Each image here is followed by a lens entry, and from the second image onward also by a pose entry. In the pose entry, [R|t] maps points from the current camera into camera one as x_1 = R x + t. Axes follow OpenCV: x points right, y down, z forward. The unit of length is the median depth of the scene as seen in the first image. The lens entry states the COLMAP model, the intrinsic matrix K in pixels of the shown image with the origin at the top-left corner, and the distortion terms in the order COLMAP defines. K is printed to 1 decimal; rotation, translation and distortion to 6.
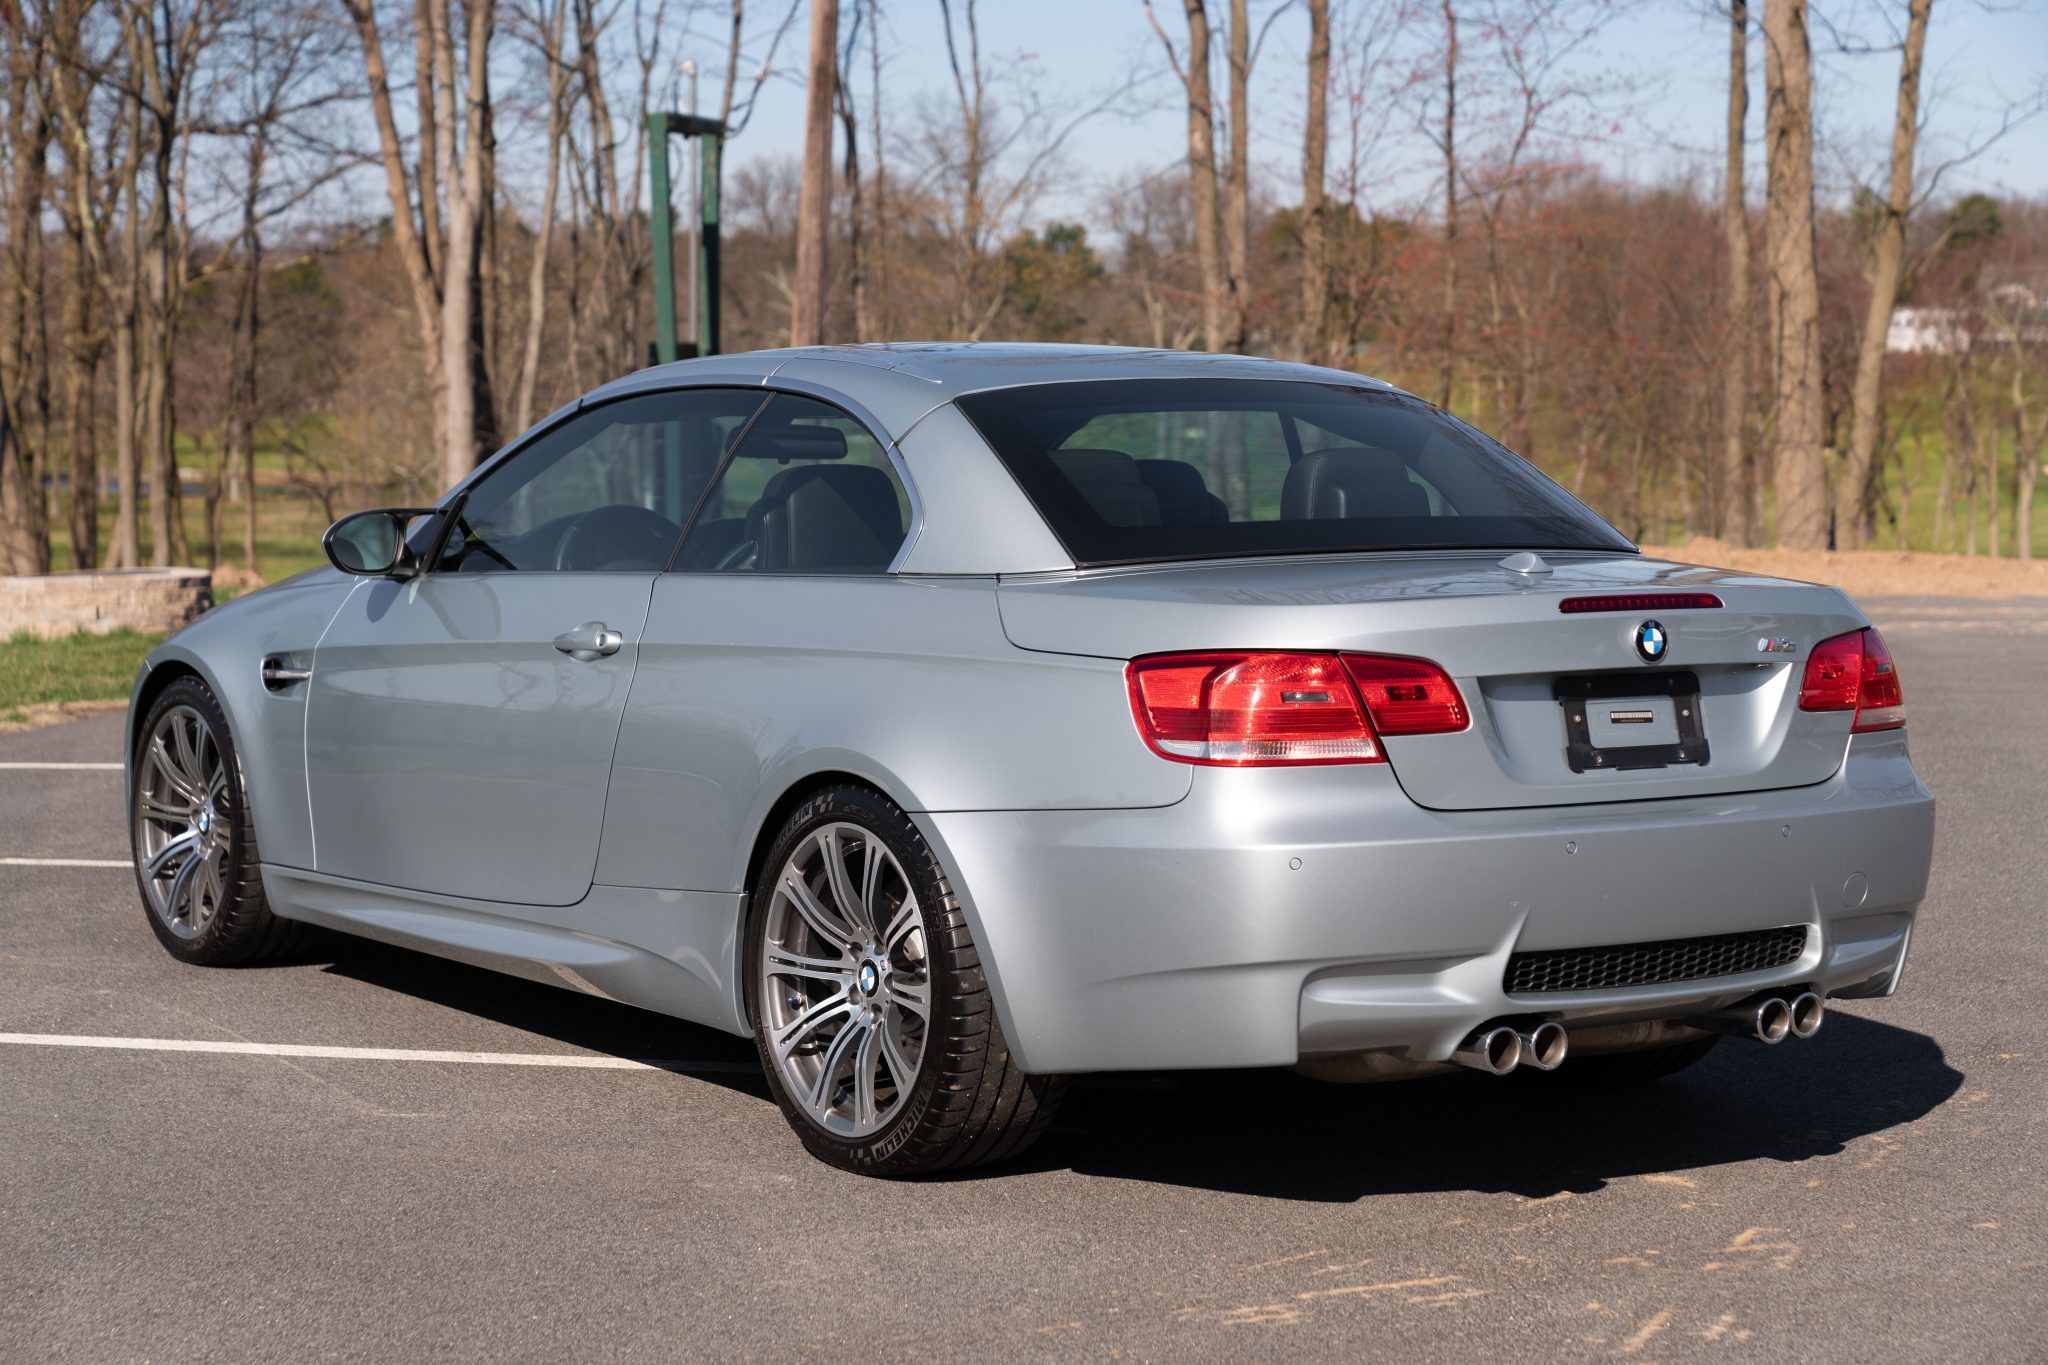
lens RADIAL K [[3874.5, 0, 1022.5], [0, 3874.5, 695.2], [0, 0, 1]] dist [0.010093, 0.000000]
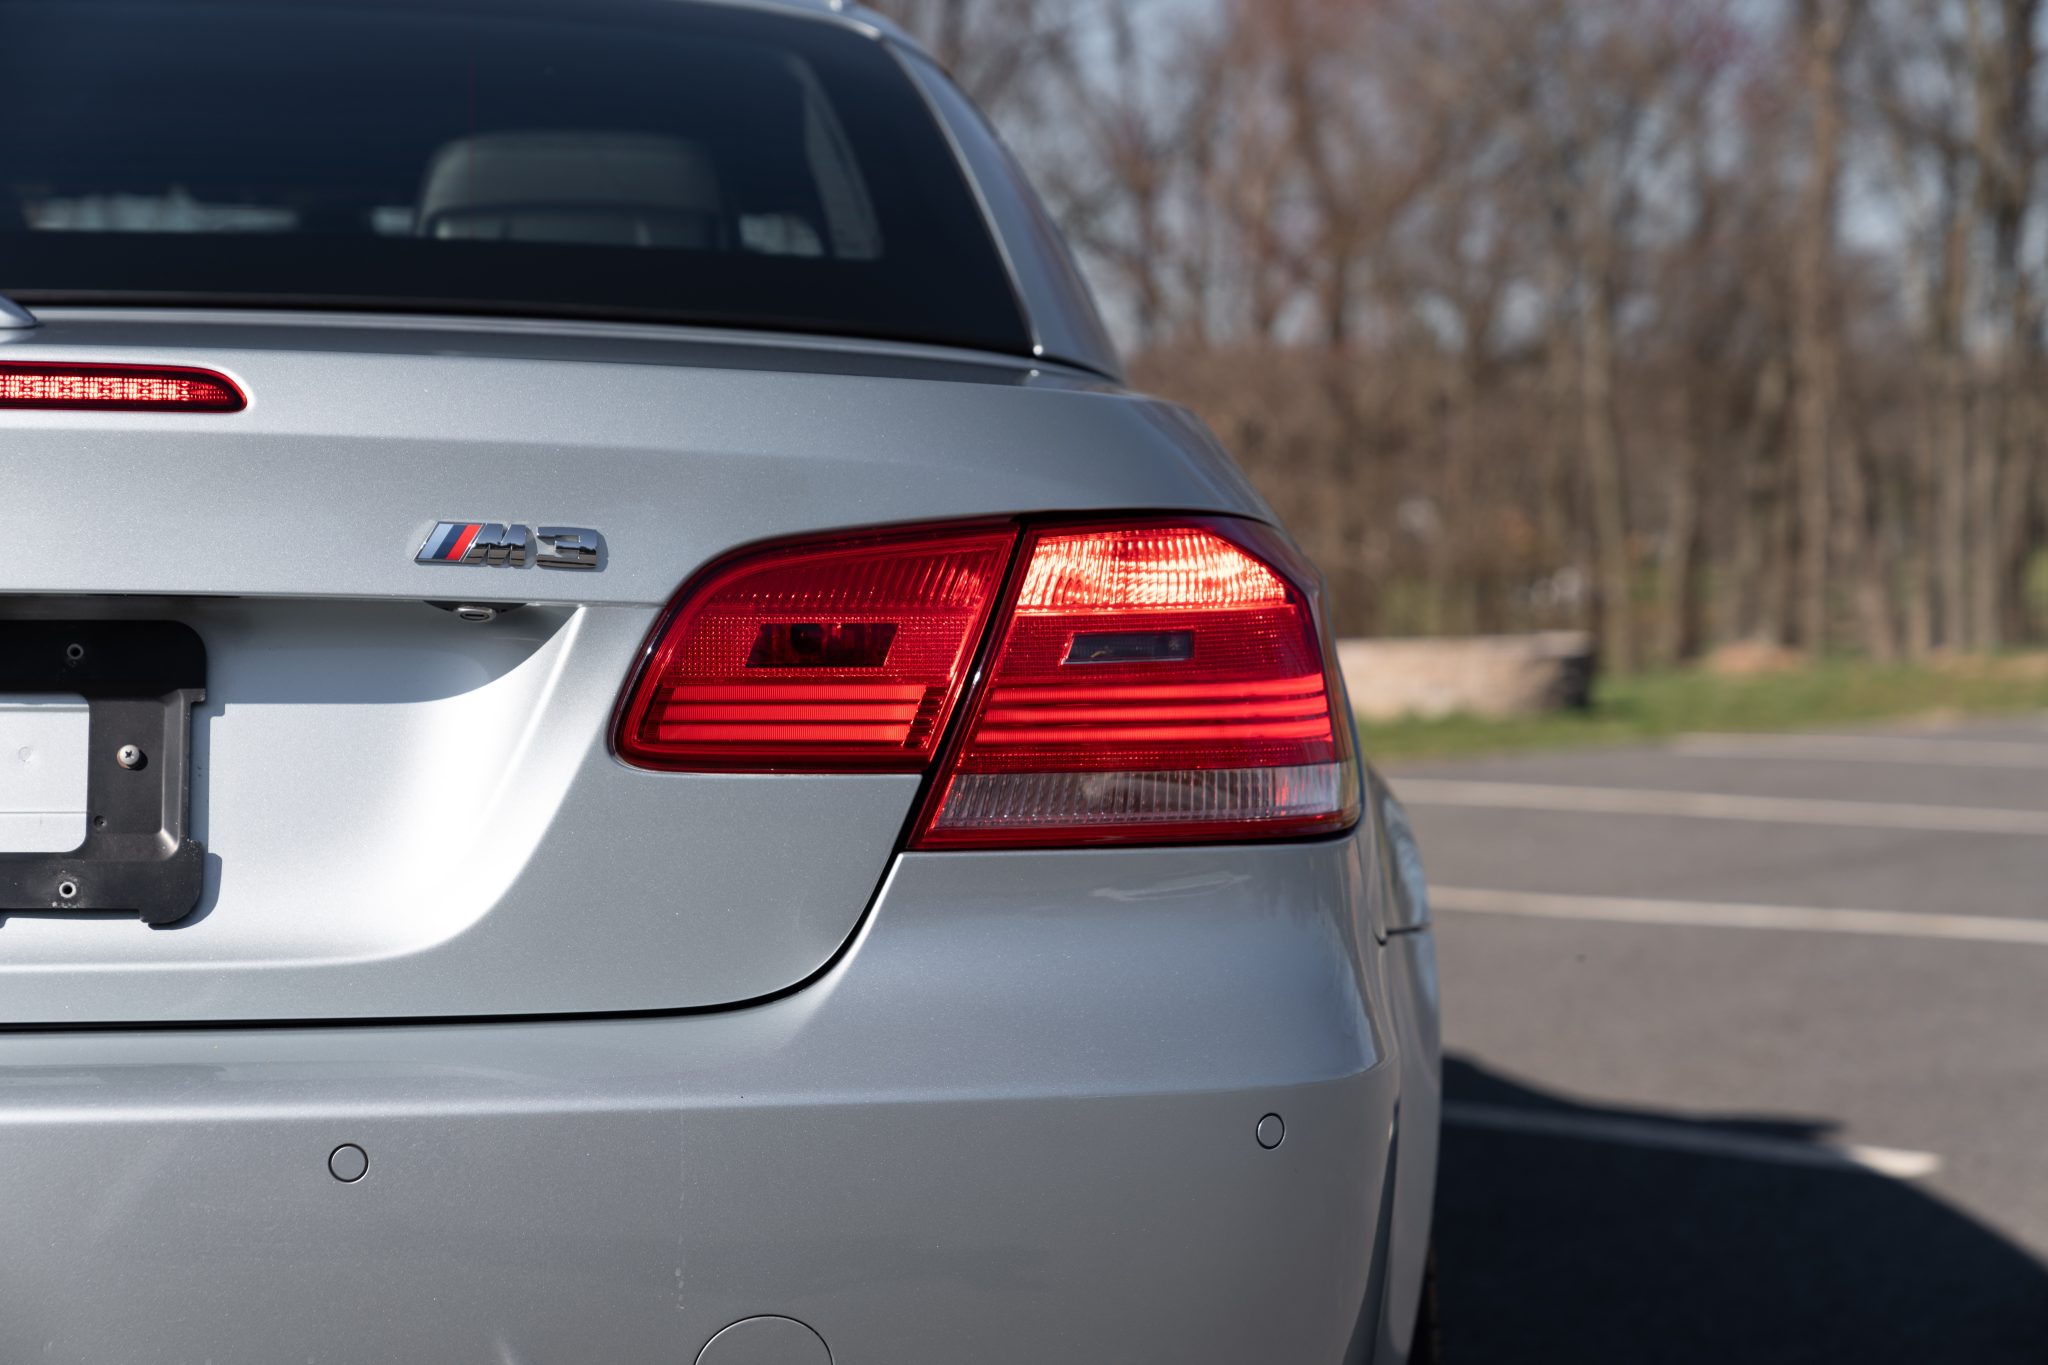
lens RADIAL K [[3874.5, 0, 1020.7], [0, 3874.5, 689.7], [0, 0, 1]] dist [0.010093, 0.000000]
pose [[0.860462, 0.017920, -0.509199, 0.383753], [-0.033965, 0.999176, -0.022233, 0.003768], [0.508381, 0.036425, 0.860361, 0.763262]]
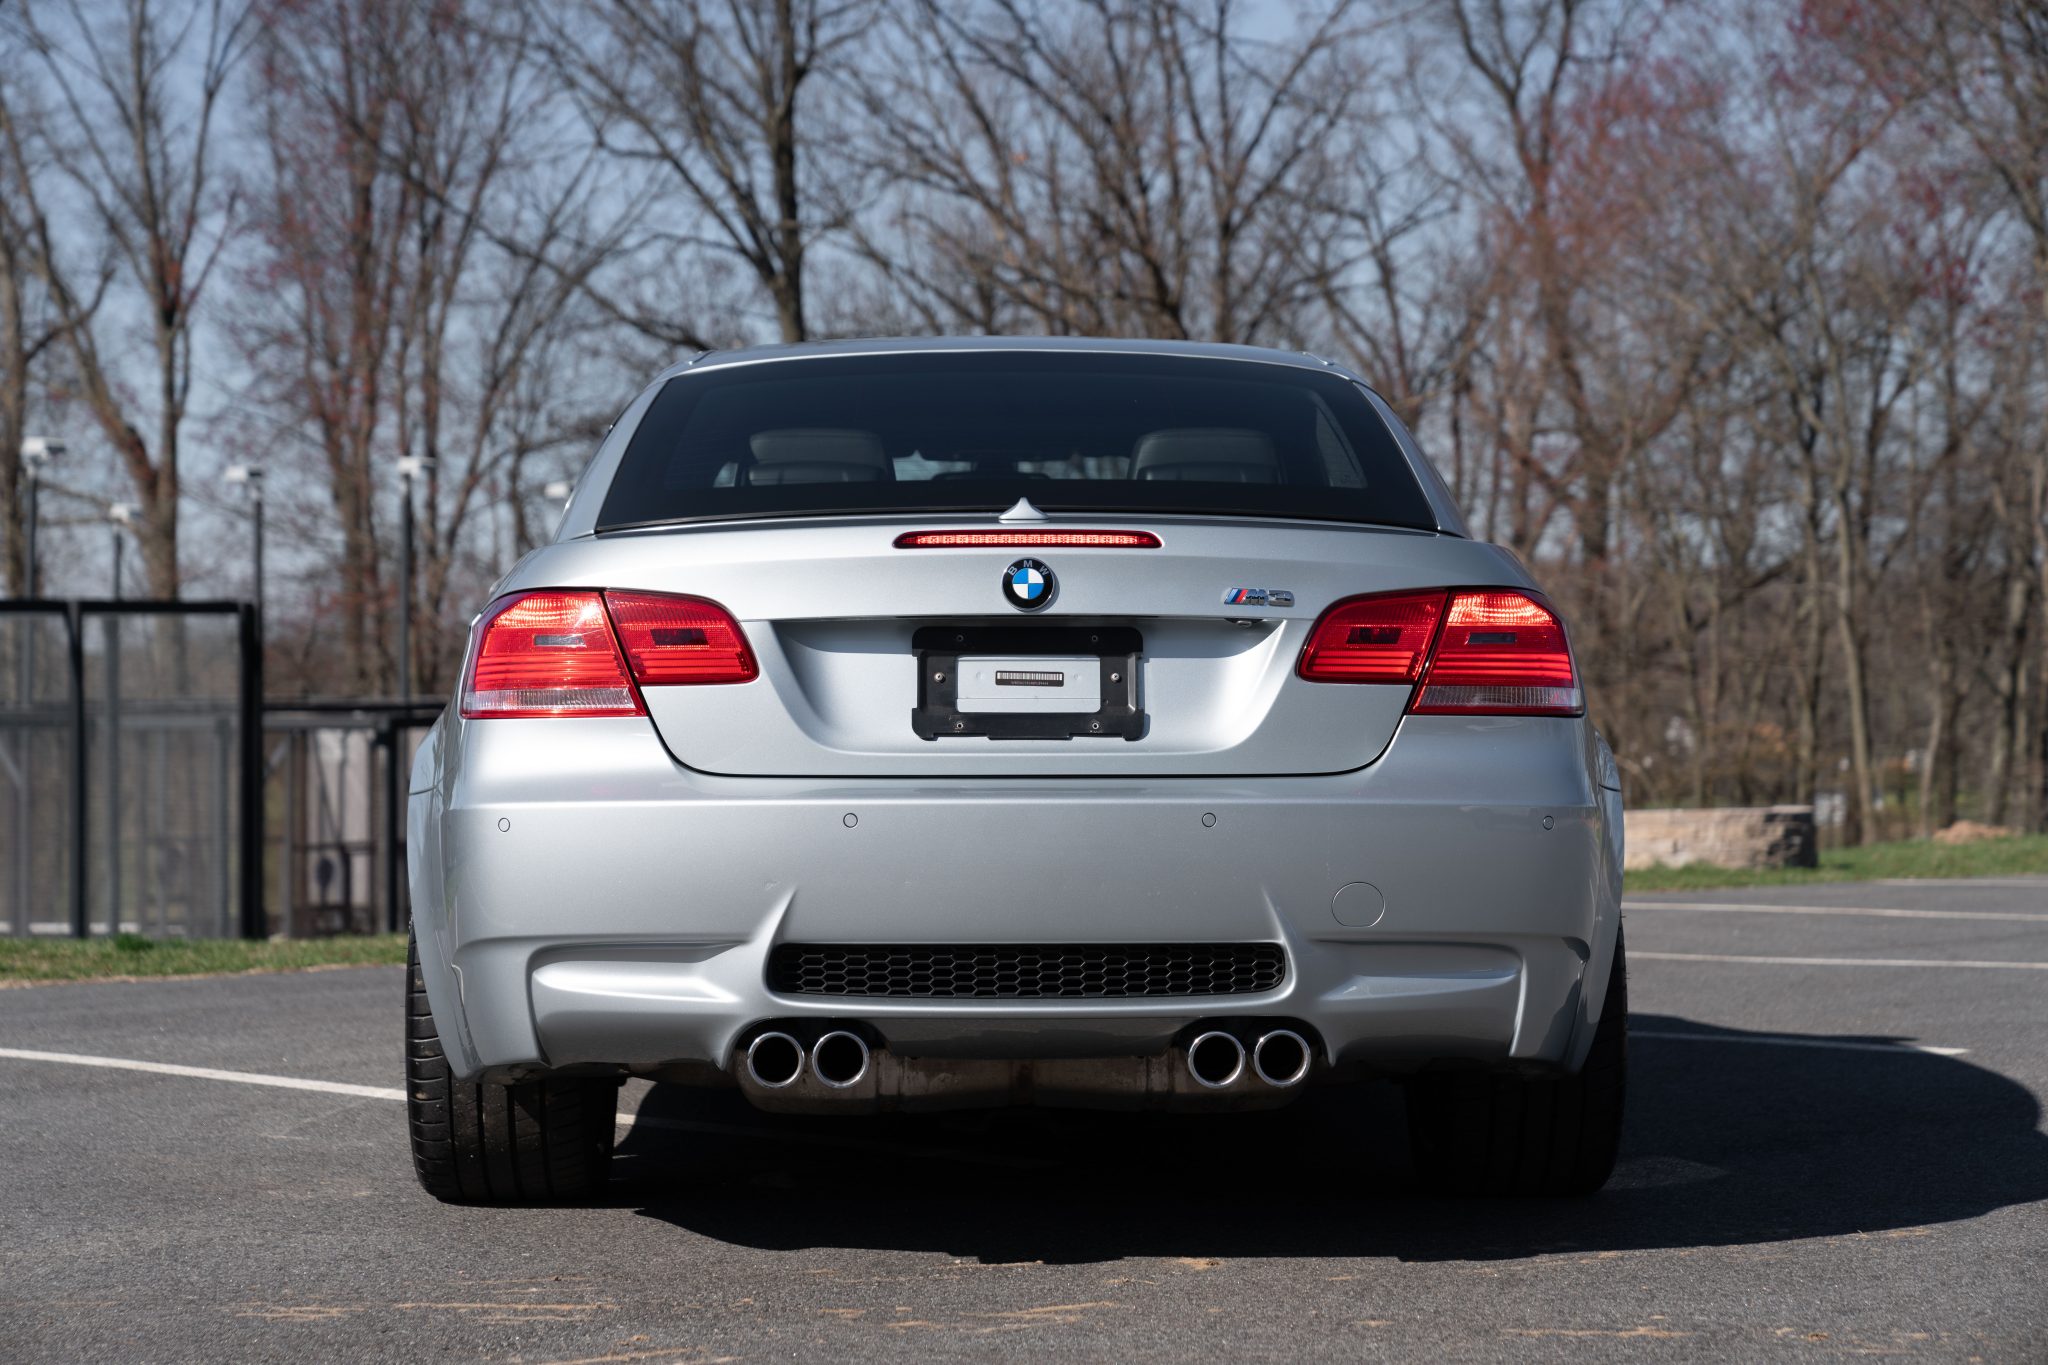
lens RADIAL K [[3874.5, 0, 1015.2], [0, 3874.5, 665.6], [0, 0, 1]] dist [0.010093, 0.000000]
pose [[0.823840, -0.017406, -0.566555, 0.609685], [-0.036099, 0.995888, -0.083088, 0.070109], [0.565672, 0.088903, 0.819824, 0.314817]]
